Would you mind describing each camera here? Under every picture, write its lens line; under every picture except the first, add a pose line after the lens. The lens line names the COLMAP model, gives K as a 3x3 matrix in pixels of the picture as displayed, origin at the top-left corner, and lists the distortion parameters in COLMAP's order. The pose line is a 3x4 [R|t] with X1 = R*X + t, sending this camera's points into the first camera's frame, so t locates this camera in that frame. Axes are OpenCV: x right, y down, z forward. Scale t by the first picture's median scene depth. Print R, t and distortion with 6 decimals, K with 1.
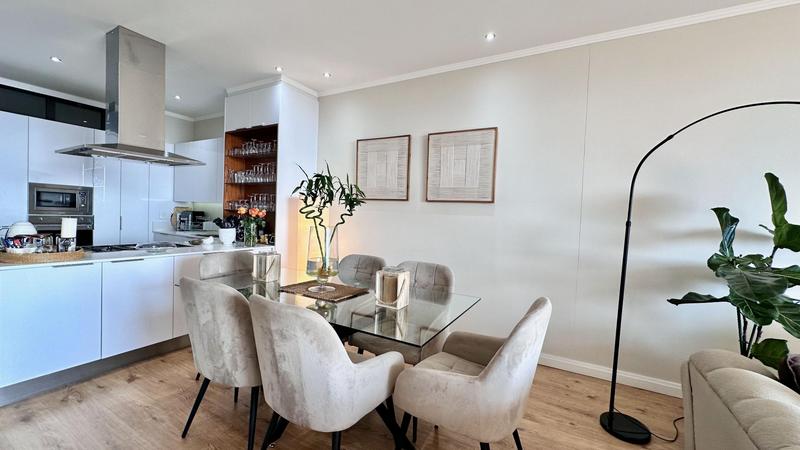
lens RADIAL K [[320.0, 0, 400.2], [0, 320.0, 224.4], [0, 0, 1]] dist [0.000301, 0.000710]
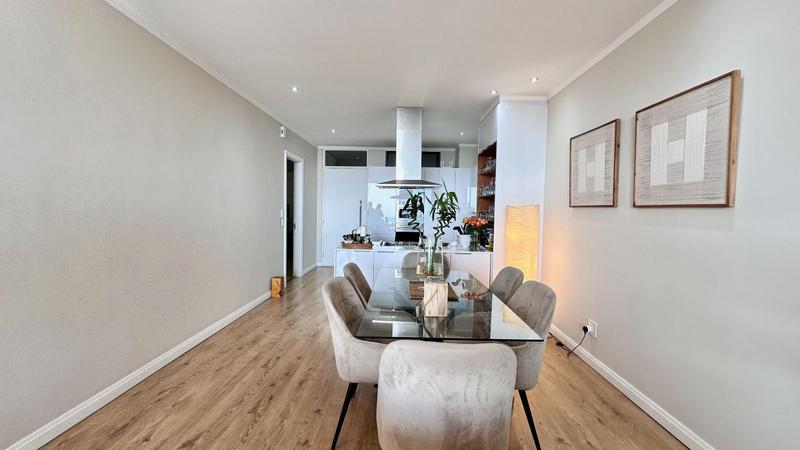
lens RADIAL K [[319.1, 0, 400.5], [0, 319.1, 224.3], [0, 0, 1]] dist [-0.000292, 0.000646]
pose [[0.487289, 0.009476, -0.873189, 0.460091], [-0.026668, 0.999636, -0.004034, -0.017613], [0.872833, 0.025252, 0.487365, 0.208300]]
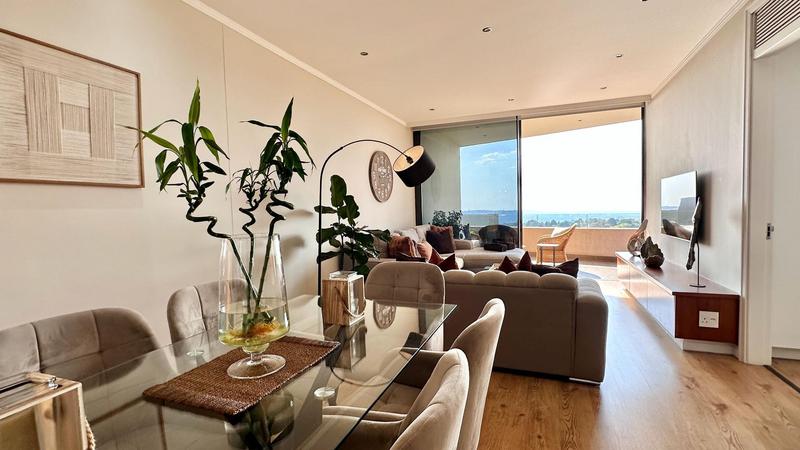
lens RADIAL K [[370.2, 0, 397.6], [0, 370.2, 225.3], [0, 0, 1]] dist [0.001195, 0.000121]
pose [[-0.135294, -0.078611, 0.987682, -0.503890], [0.052471, 0.994880, 0.086371, -0.026090], [-0.989415, 0.063510, -0.130477, 0.534953]]
